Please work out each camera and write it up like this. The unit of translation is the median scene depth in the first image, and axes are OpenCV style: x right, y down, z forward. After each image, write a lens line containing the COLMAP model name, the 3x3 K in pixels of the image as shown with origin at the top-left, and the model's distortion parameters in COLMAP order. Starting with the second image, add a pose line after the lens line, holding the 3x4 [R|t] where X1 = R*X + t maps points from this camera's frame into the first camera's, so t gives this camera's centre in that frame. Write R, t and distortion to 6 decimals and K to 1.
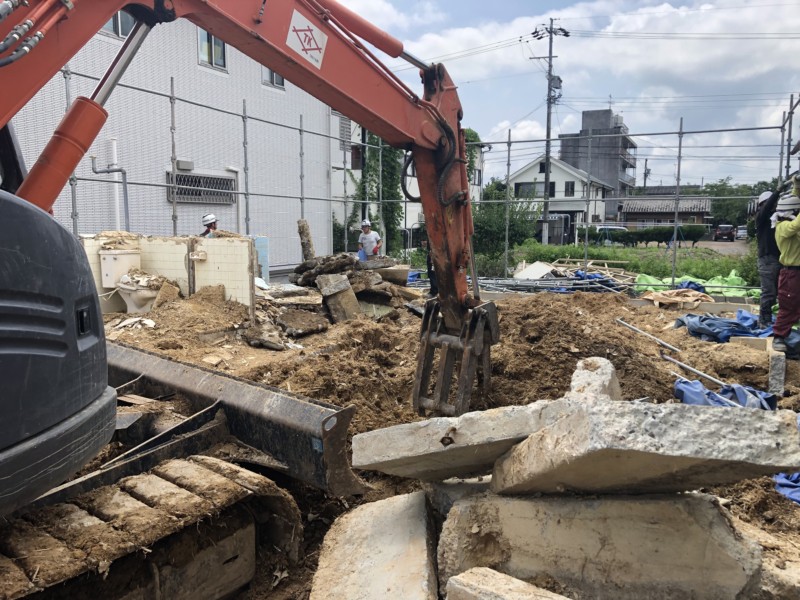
lens RADIAL K [[646.0, 0, 400.0], [0, 646.0, 300.0], [0, 0, 1]] dist [0.013393, -0.001613]
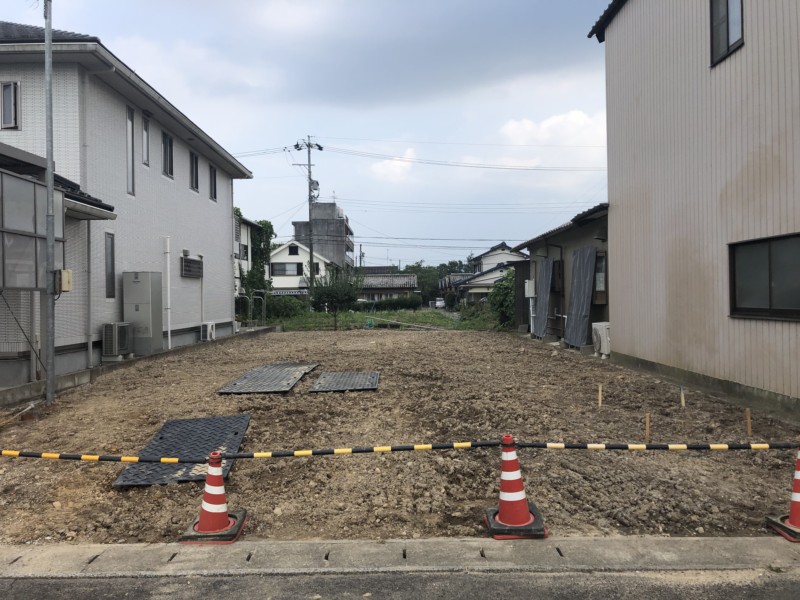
lens RADIAL K [[646.0, 0, 400.0], [0, 646.0, 300.0], [0, 0, 1]] dist [0.013393, -0.001613]
pose [[0.899022, -0.016711, 0.437585, -0.097608], [0.069287, 0.992112, -0.104462, 0.016660], [-0.432388, 0.124233, 0.893088, -0.098249]]
